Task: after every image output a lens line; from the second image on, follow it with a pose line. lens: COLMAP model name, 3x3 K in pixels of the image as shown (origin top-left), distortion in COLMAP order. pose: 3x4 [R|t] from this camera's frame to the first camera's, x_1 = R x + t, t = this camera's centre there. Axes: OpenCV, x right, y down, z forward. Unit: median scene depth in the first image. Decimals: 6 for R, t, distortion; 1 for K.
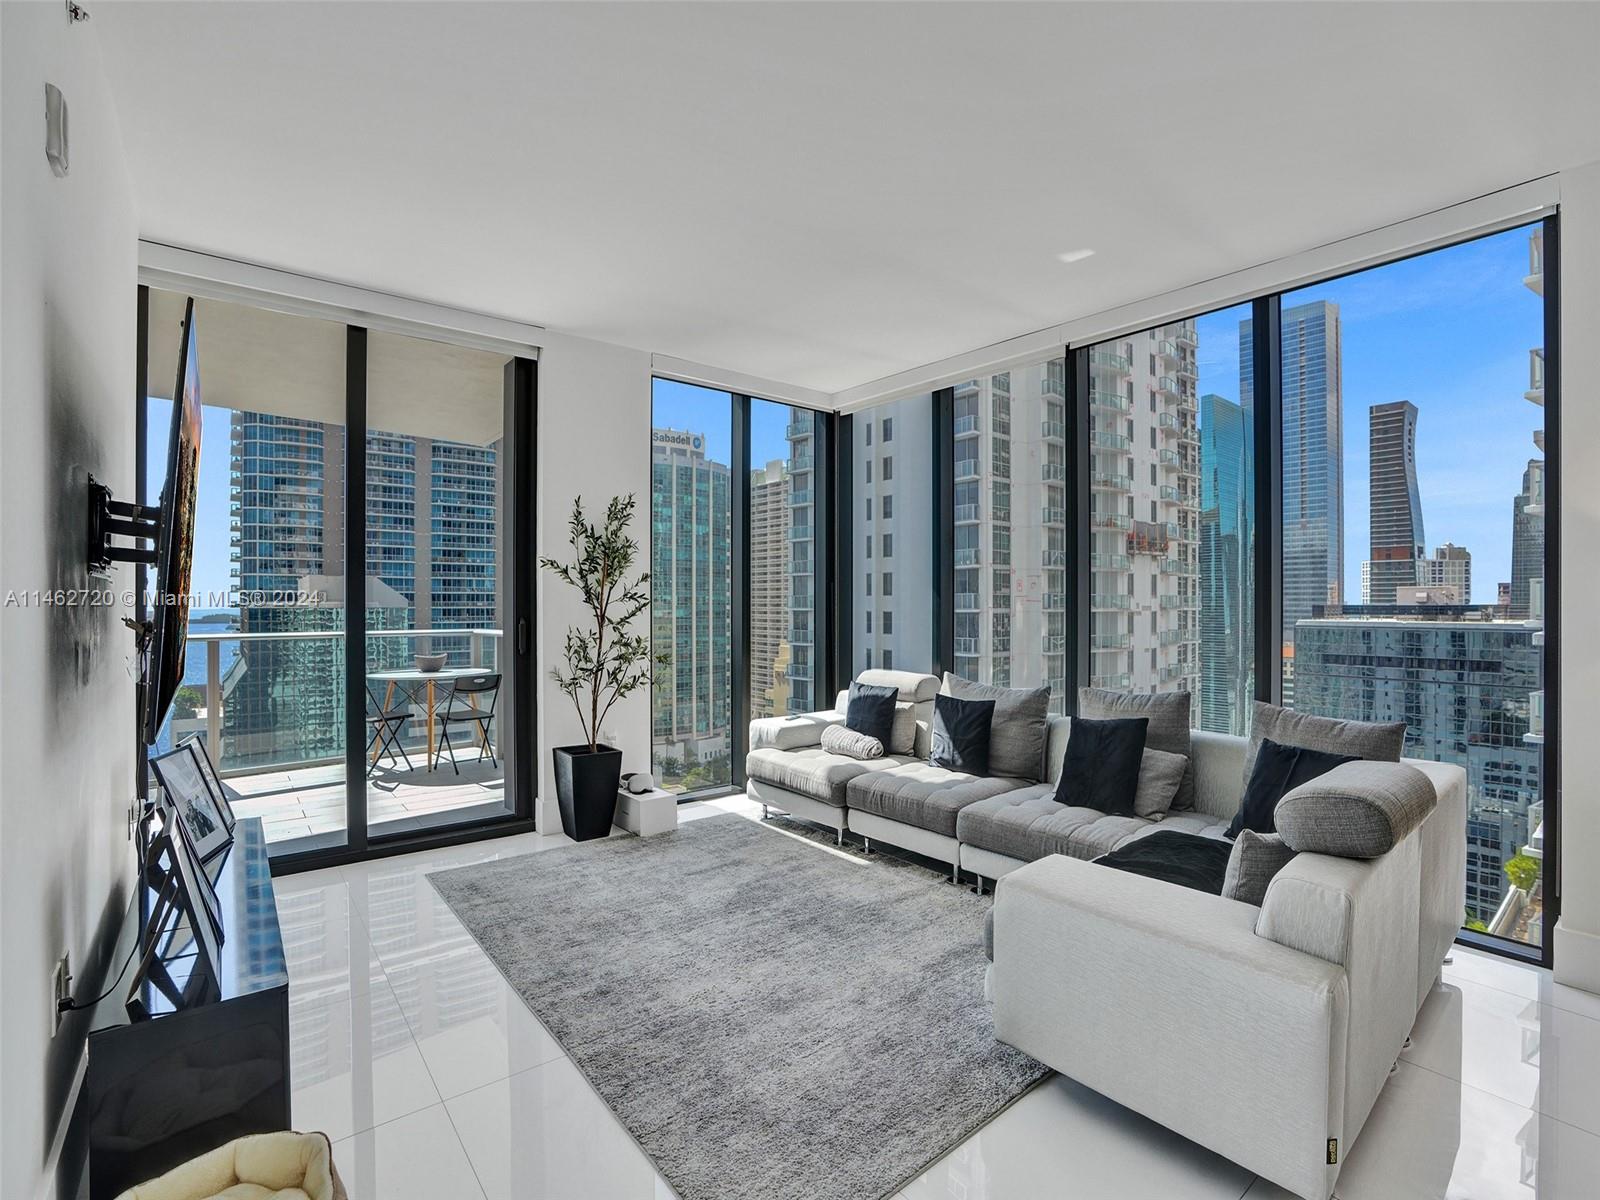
lens RADIAL K [[747.1, 0, 807.8], [0, 747.1, 599.4], [0, 0, 1]] dist [-0.011893, 0.000184]
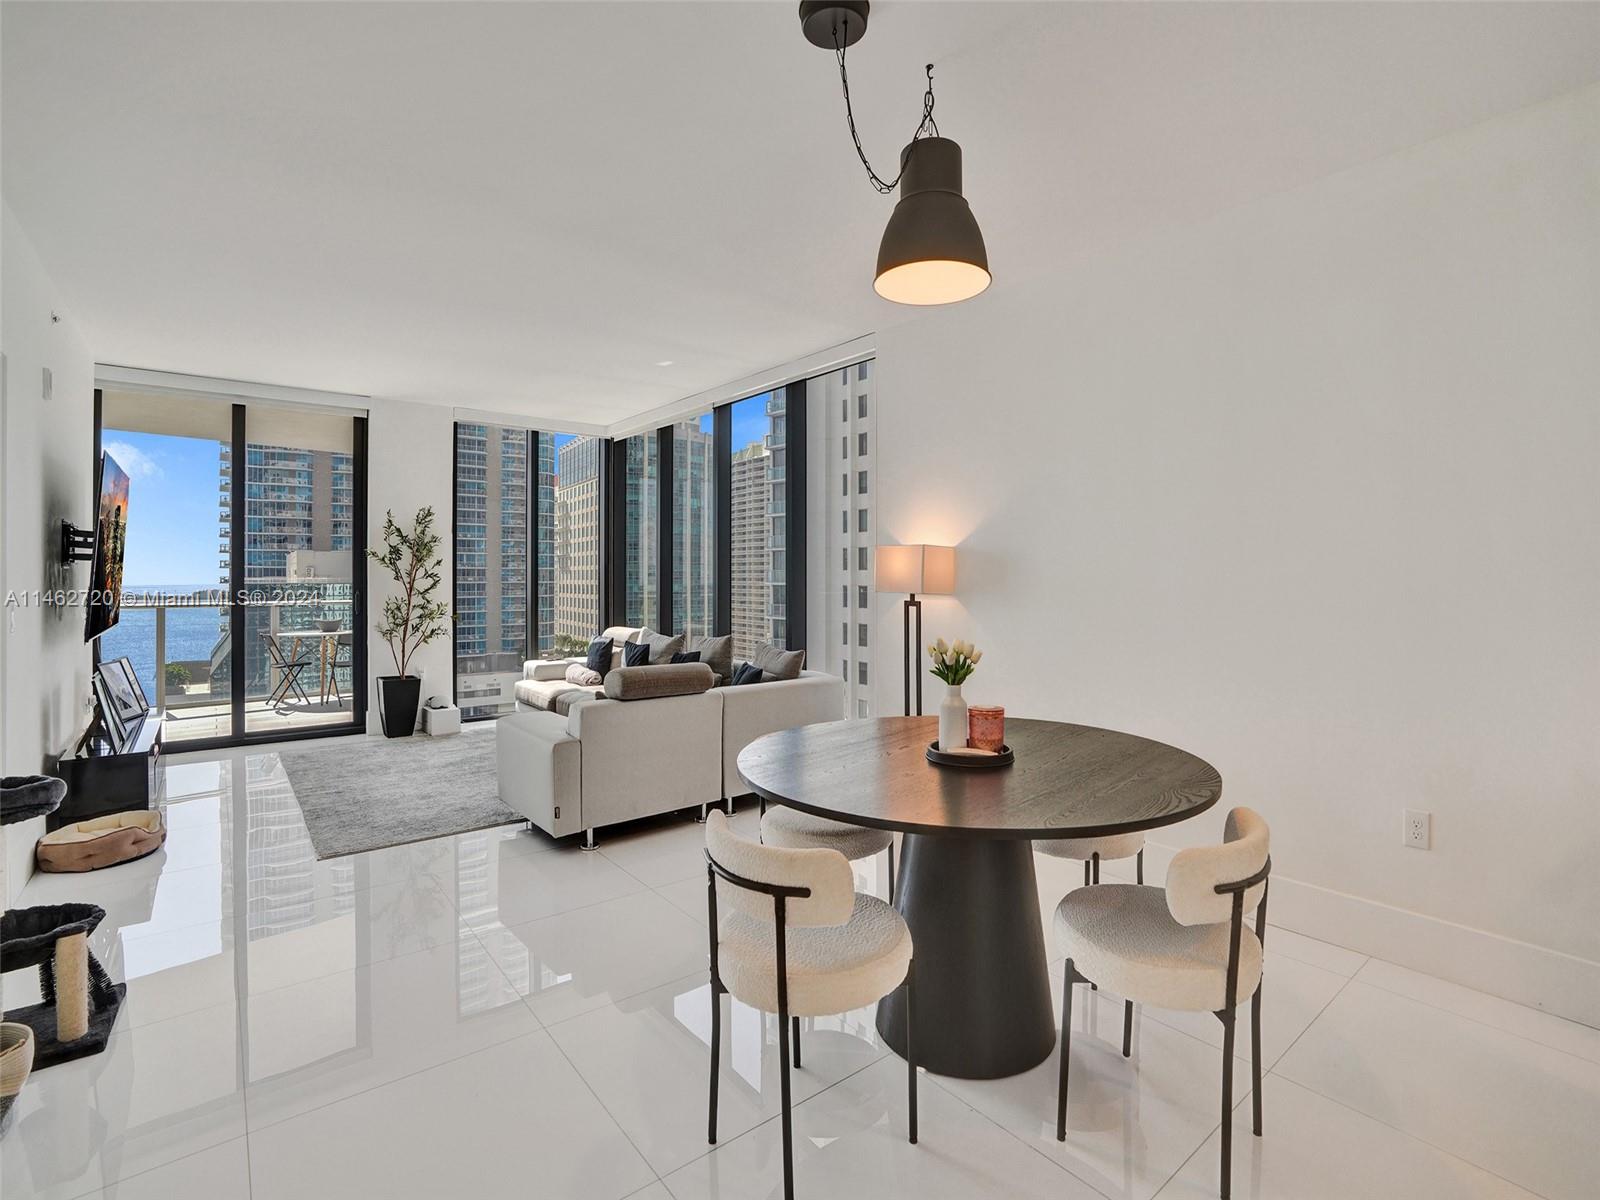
lens RADIAL K [[769.4, 0, 803.8], [0, 769.4, 565.8], [0, 0, 1]] dist [-0.003184, -0.000780]
pose [[0.999905, -0.002239, -0.013573, 0.018804], [0.002104, 0.999948, -0.009947, -0.000228], [0.013595, 0.009917, 0.999858, -0.018646]]
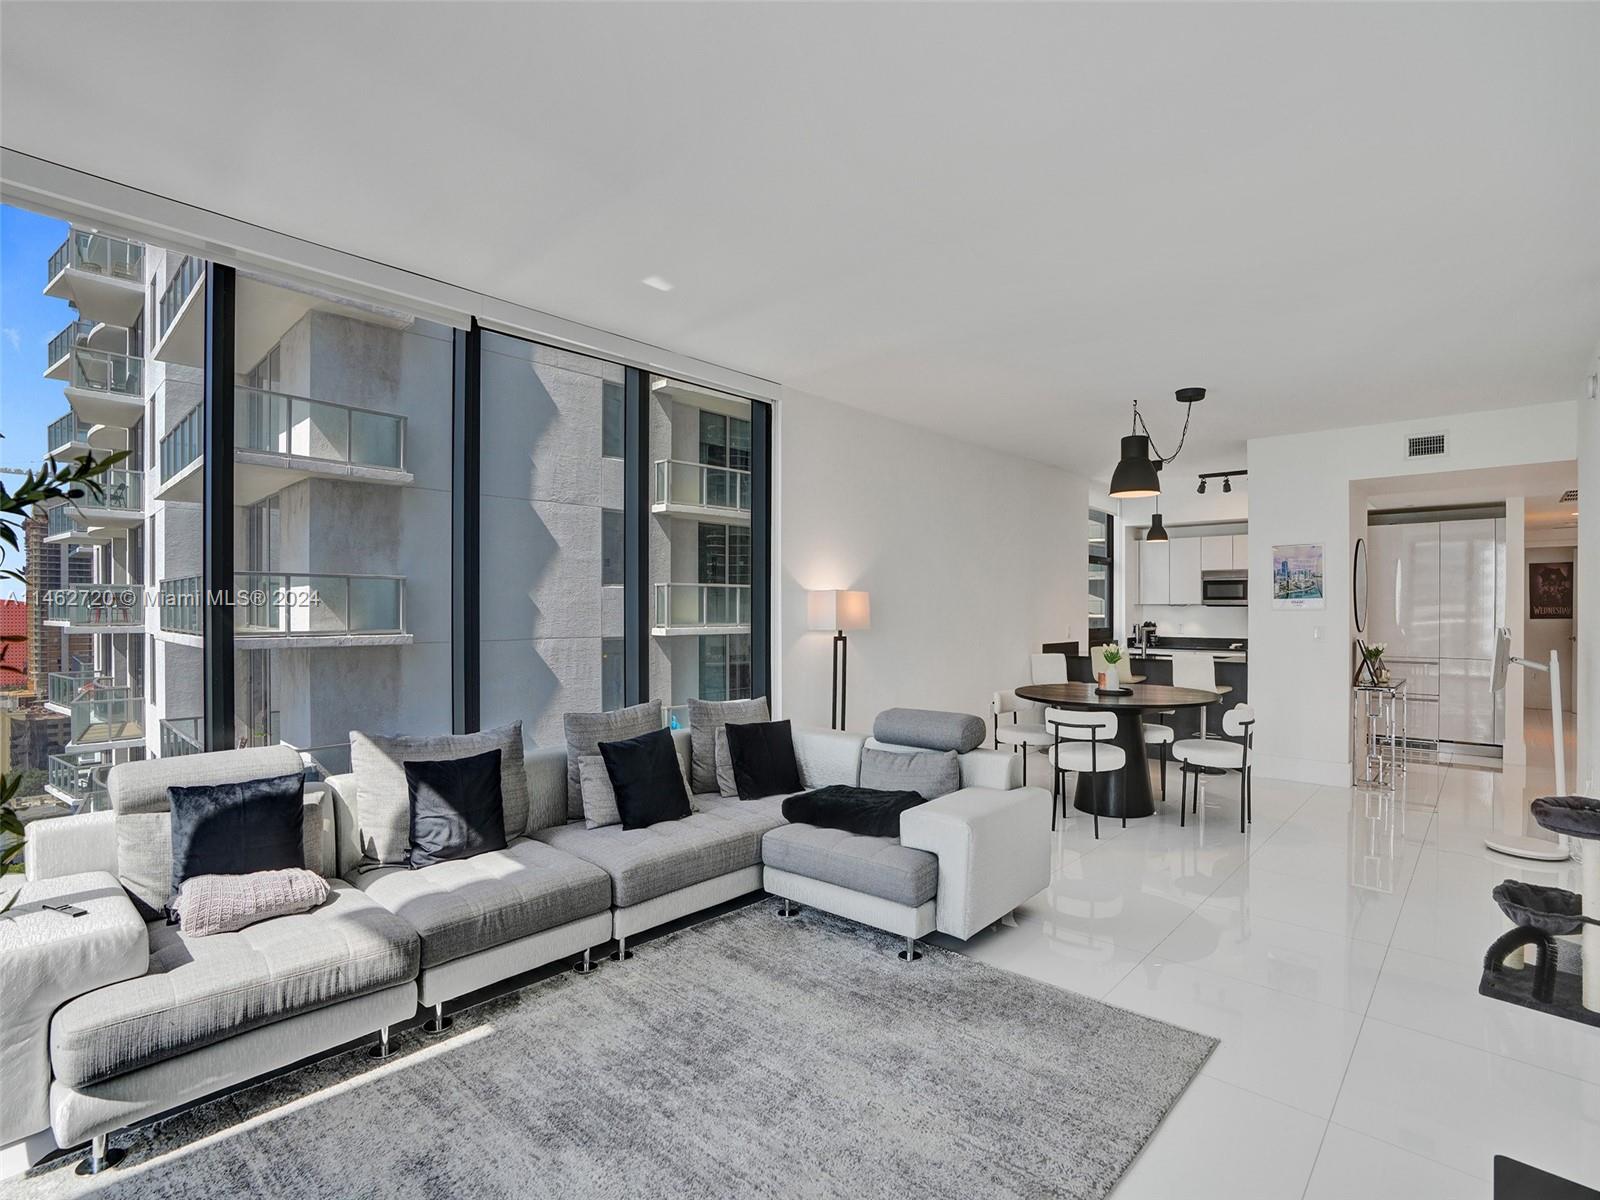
lens RADIAL K [[771.8, 0, 807.2], [0, 771.8, 612.6], [0, 0, 1]] dist [-0.003128, 0.000222]
pose [[-0.121784, 0.001170, 0.992556, -0.293412], [-0.003852, 0.999991, -0.001652, -0.004147], [-0.992549, -0.004025, -0.121779, 0.380165]]
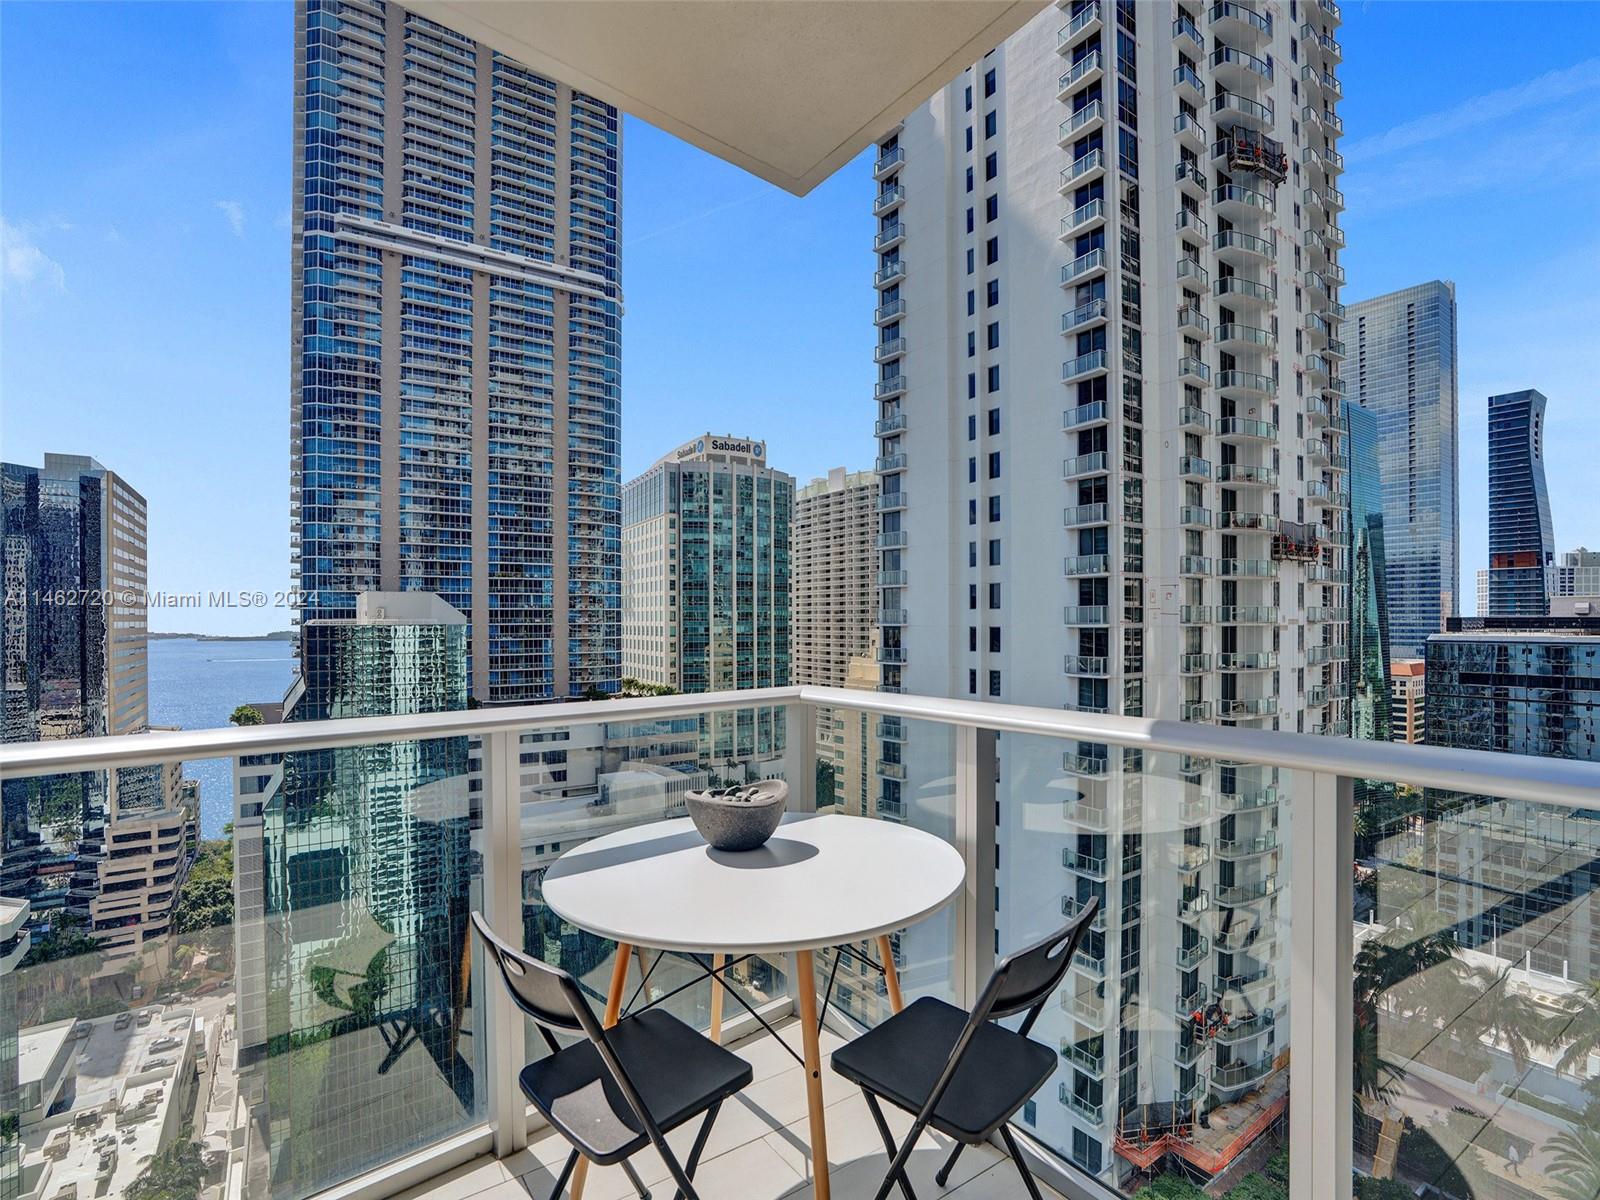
lens RADIAL K [[771.8, 0, 807.2], [0, 771.8, 612.6], [0, 0, 1]] dist [-0.003128, 0.000222]
pose [[0.997455, -0.004856, -0.071136, -0.023167], [0.004687, 0.999986, -0.002545, 0.000475], [0.071147, 0.002205, 0.997463, 0.031604]]
